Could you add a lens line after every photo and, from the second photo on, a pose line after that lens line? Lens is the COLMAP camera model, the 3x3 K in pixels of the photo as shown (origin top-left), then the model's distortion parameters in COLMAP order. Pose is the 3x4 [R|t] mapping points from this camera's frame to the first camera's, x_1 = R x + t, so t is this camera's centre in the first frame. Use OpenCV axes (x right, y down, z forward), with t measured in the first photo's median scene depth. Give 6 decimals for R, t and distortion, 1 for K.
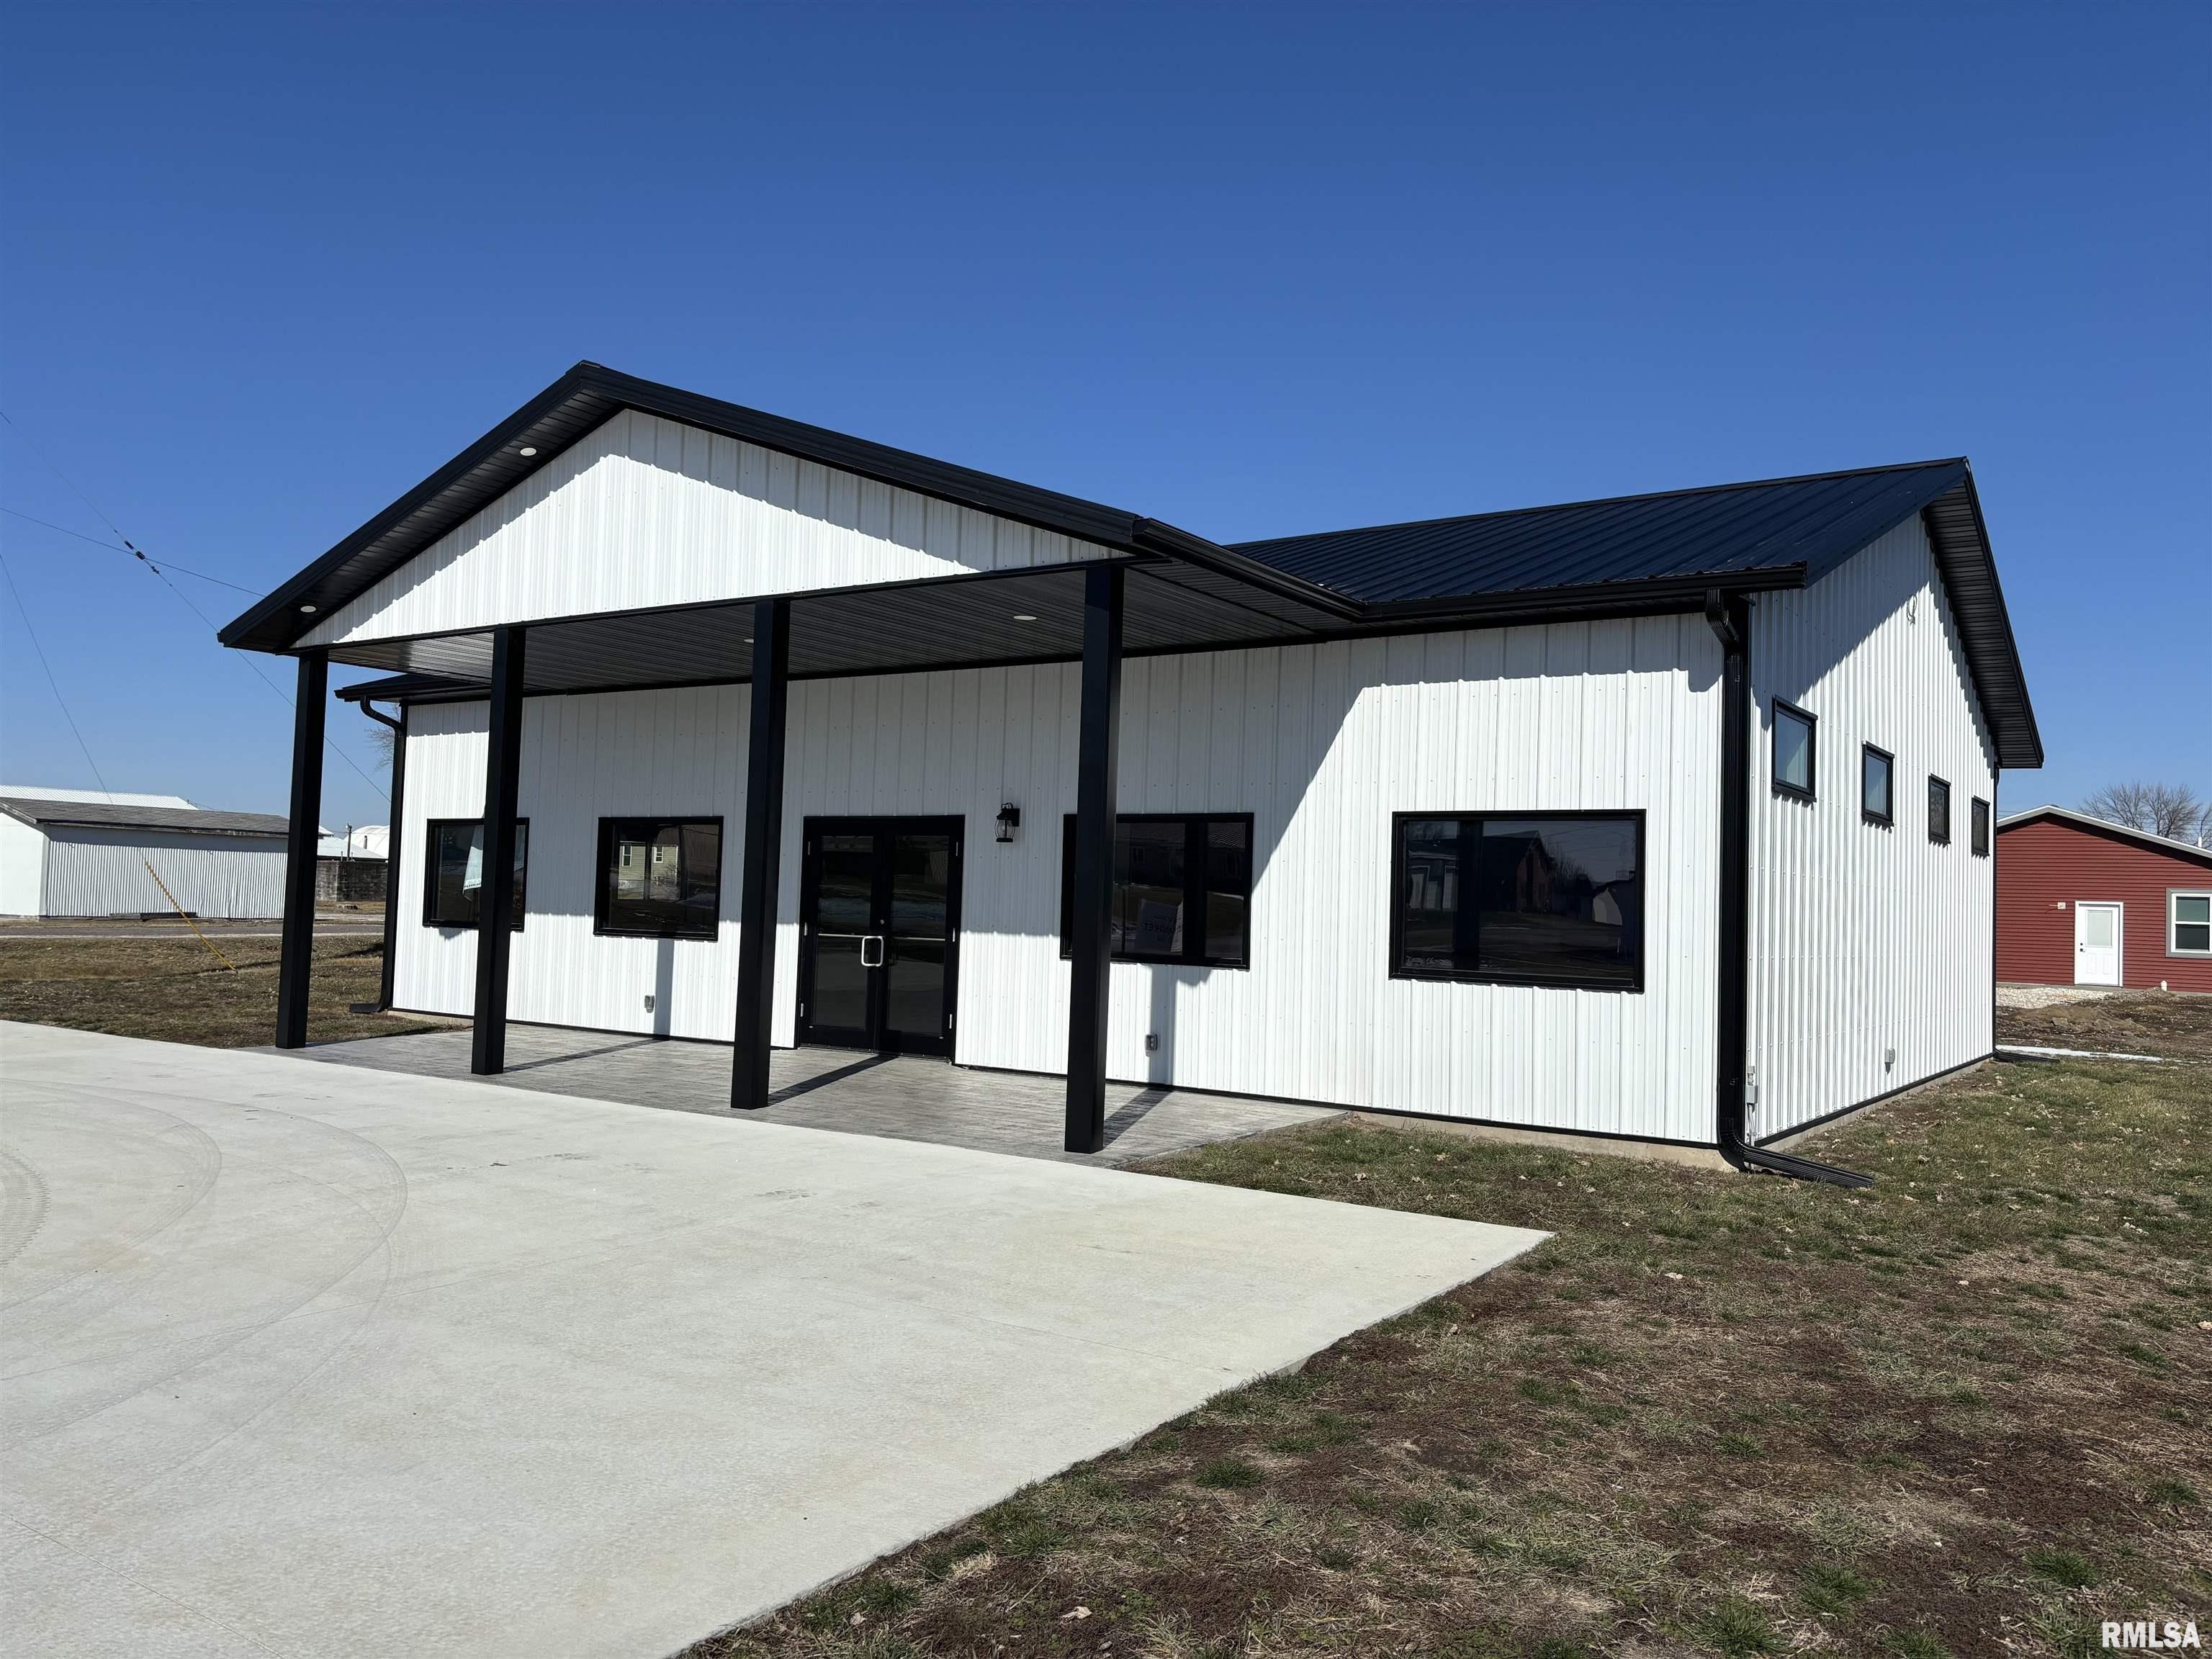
lens RADIAL K [[1673.1, 0, 1095.2], [0, 1673.1, 821.0], [0, 0, 1]] dist [0.043884, -0.011674]
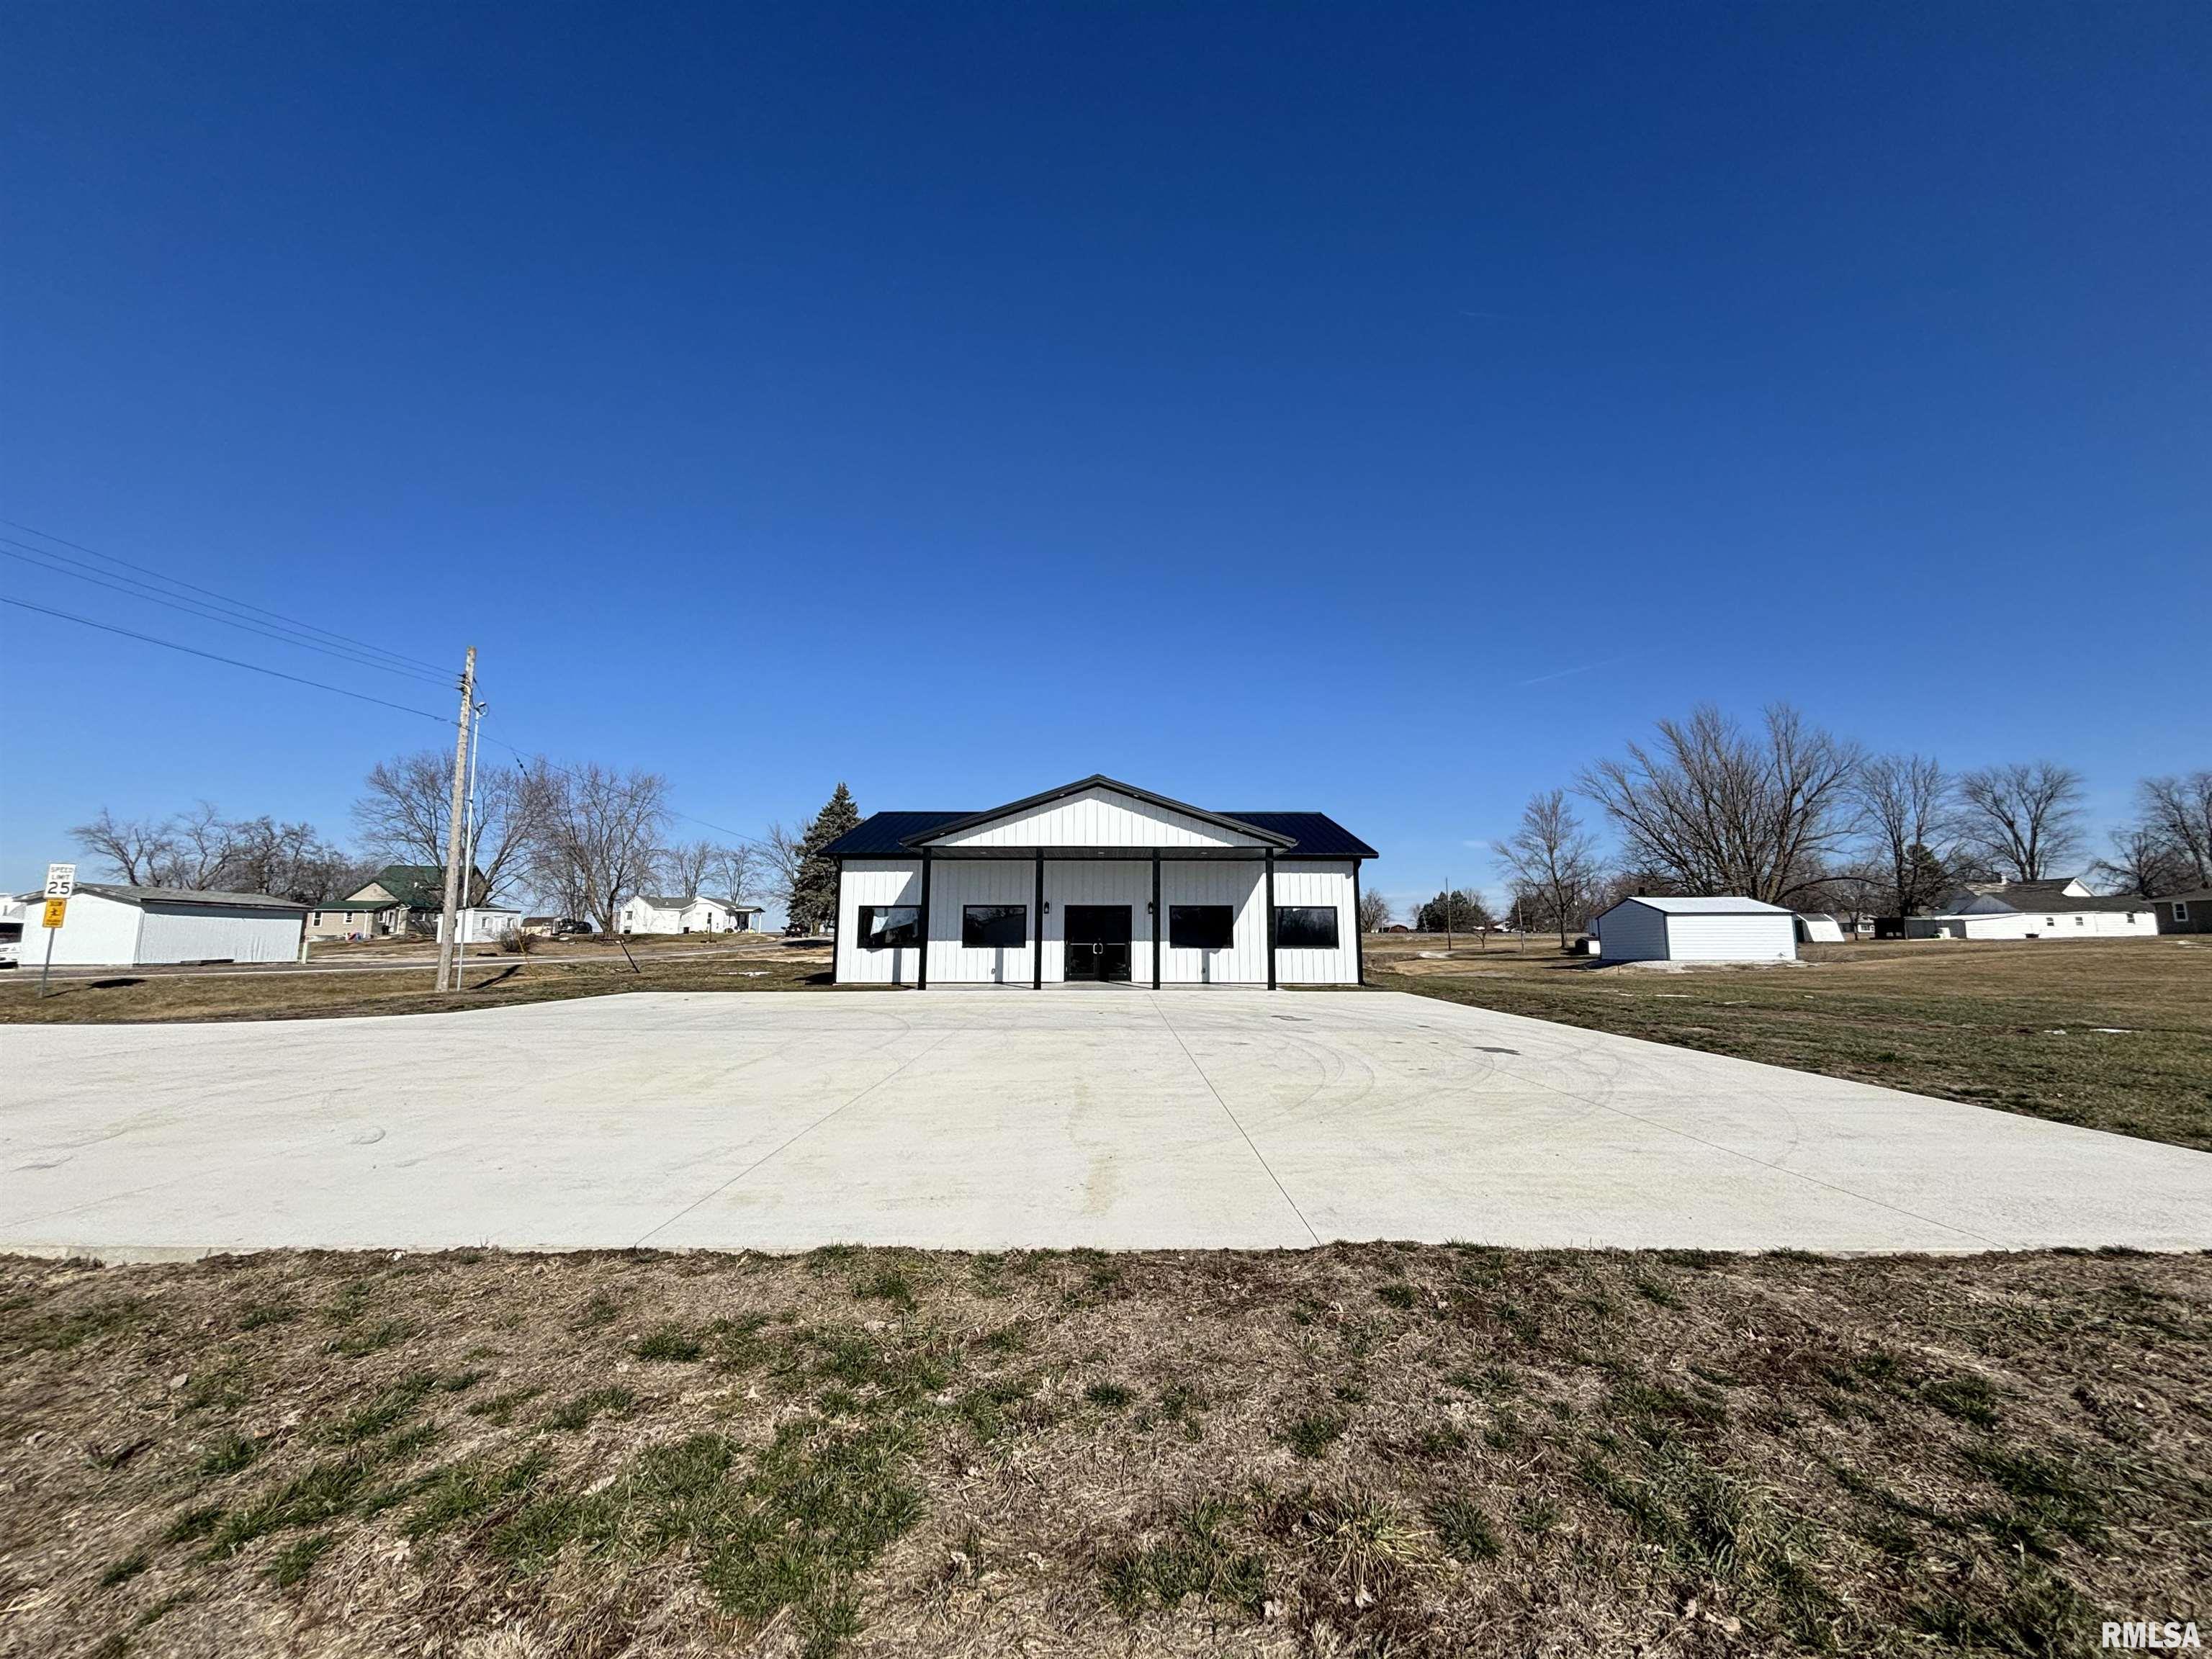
lens RADIAL K [[884.5, 0, 1095.4], [0, 884.5, 821.4], [0, 0, 1]] dist [0.011107, -0.000246]
pose [[0.825741, 0.052305, 0.561618, -1.124394], [-0.005629, 0.996406, -0.084522, -0.020995], [-0.564021, 0.066632, 0.823068, -0.397090]]
